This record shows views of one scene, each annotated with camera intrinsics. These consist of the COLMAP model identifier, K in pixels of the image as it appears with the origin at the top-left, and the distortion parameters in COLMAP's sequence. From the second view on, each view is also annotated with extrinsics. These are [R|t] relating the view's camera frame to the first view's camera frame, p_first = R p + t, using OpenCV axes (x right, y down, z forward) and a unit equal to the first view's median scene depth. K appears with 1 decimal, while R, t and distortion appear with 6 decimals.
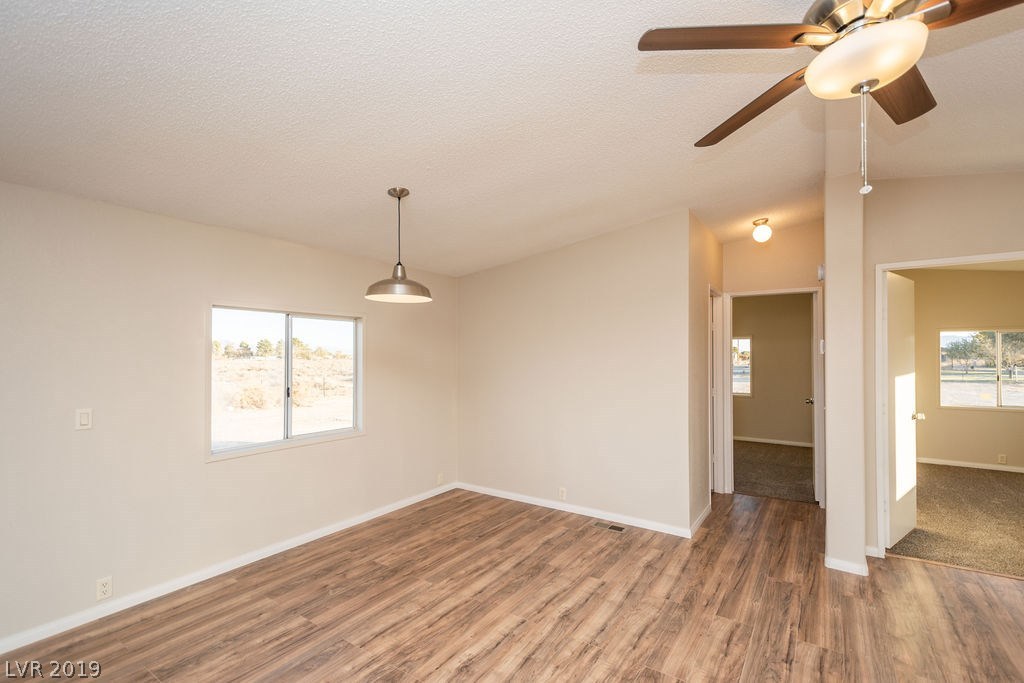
lens RADIAL K [[453.7, 0, 520.1], [0, 453.7, 353.6], [0, 0, 1]] dist [0.005631, -0.000071]
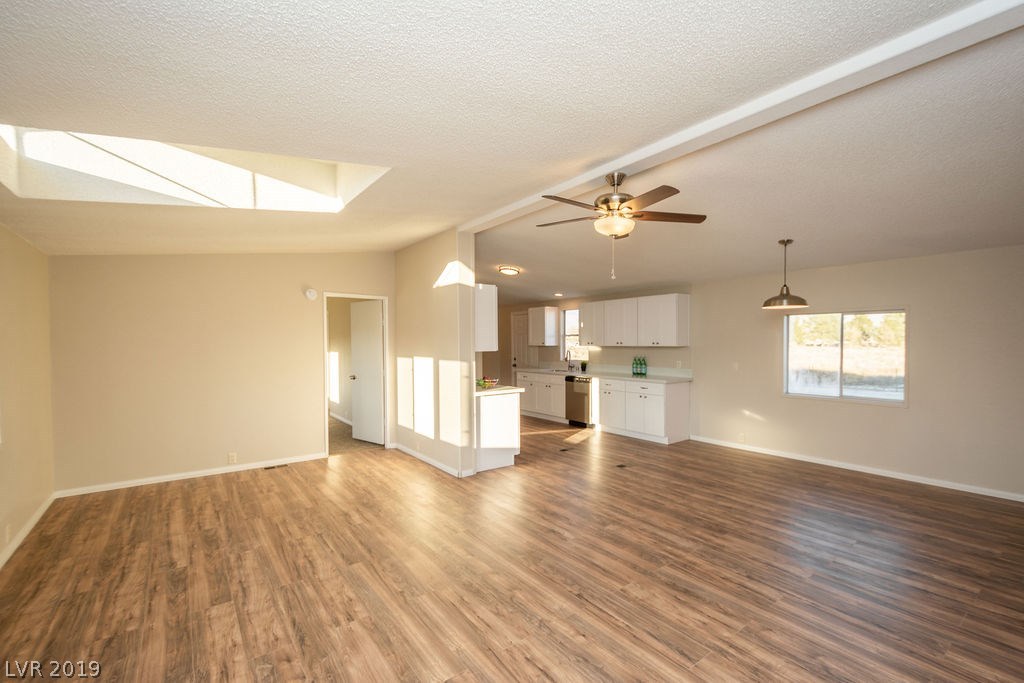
lens RADIAL K [[450.4, 0, 524.1], [0, 450.4, 345.4], [0, 0, 1]] dist [0.004349, 0.000142]
pose [[-0.327142, 0.010591, -0.944916, 1.425174], [0.011694, 0.999906, 0.007159, -0.005478], [0.944903, -0.008708, -0.327235, 0.577349]]
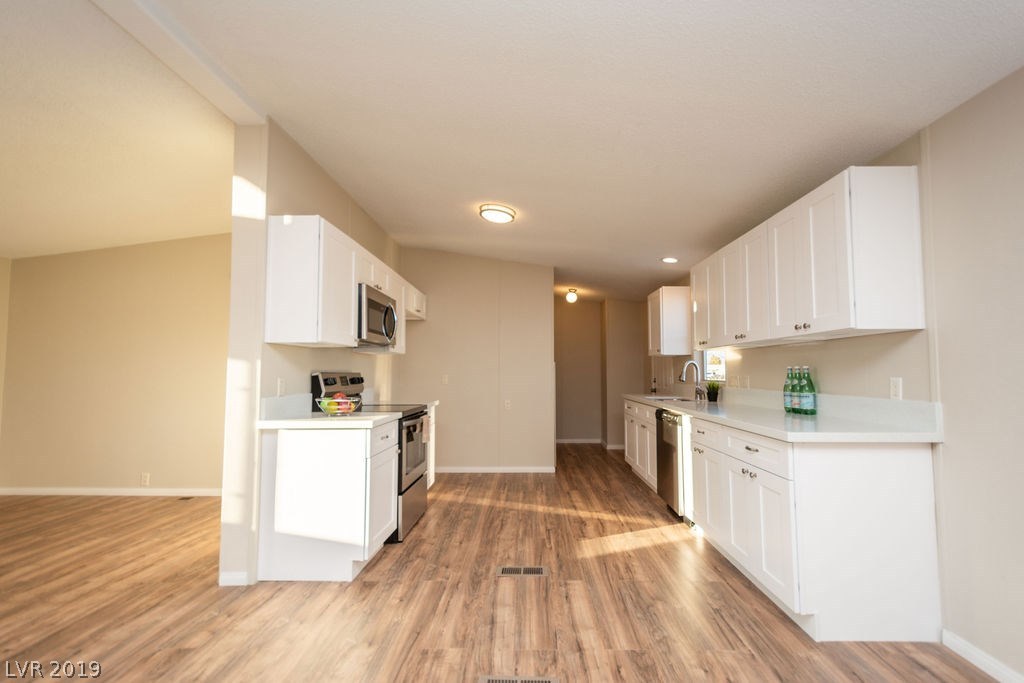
lens RADIAL K [[450.4, 0, 524.1], [0, 450.4, 345.4], [0, 0, 1]] dist [0.004349, 0.000142]
pose [[-0.840012, -0.033237, -0.541550, -0.028547], [0.003137, 0.997808, -0.066104, 0.091395], [0.542560, -0.057227, -0.838066, 0.862946]]
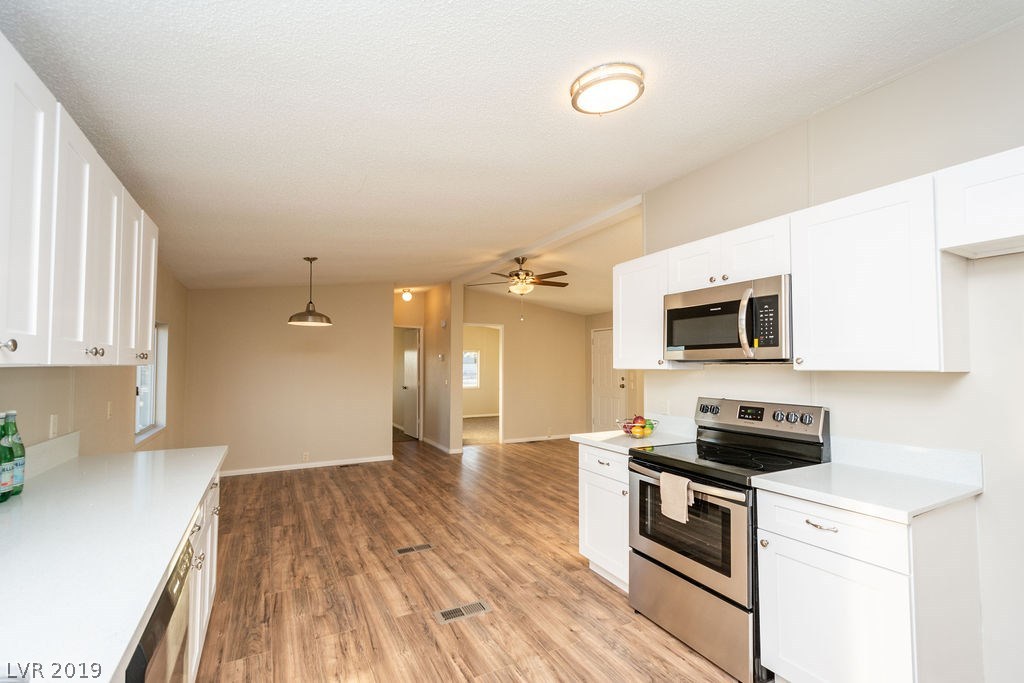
lens RADIAL K [[450.4, 0, 524.1], [0, 450.4, 345.4], [0, 0, 1]] dist [0.004349, 0.000142]
pose [[0.458987, 0.039921, 0.887546, -1.218228], [-0.006196, 0.999109, -0.041735, 0.015936], [-0.888421, 0.013657, 0.458825, -0.384605]]
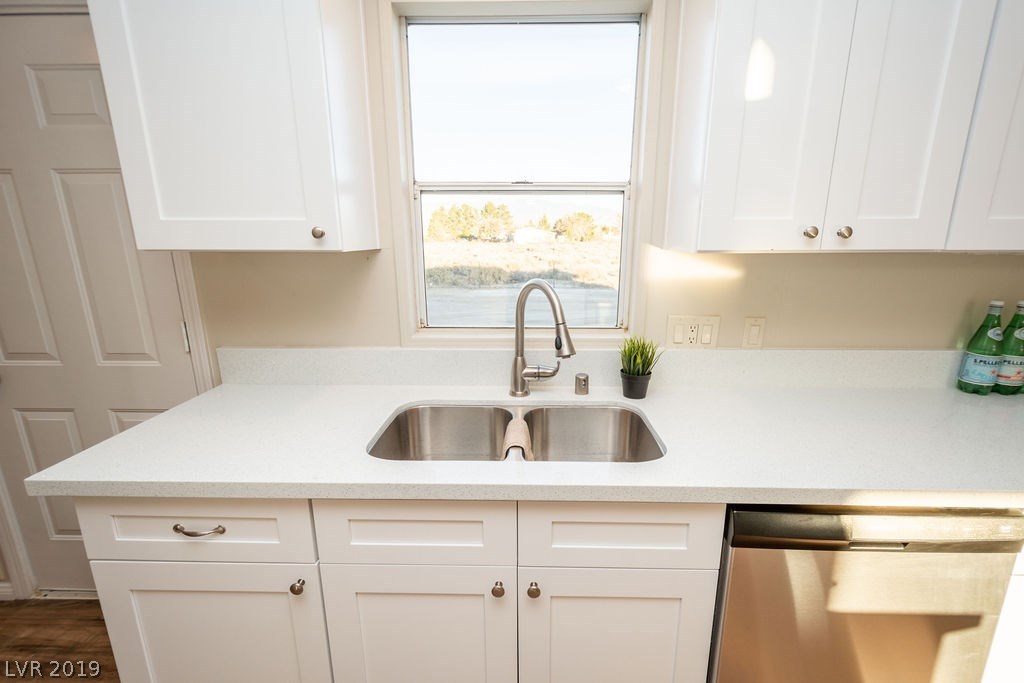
lens RADIAL K [[450.4, 0, 524.1], [0, 450.4, 345.4], [0, 0, 1]] dist [0.004349, 0.000142]
pose [[0.530288, 0.201046, -0.823635, -0.916511], [0.006658, 0.970460, 0.241171, 0.002654], [0.847791, -0.133374, 0.513285, -0.308649]]
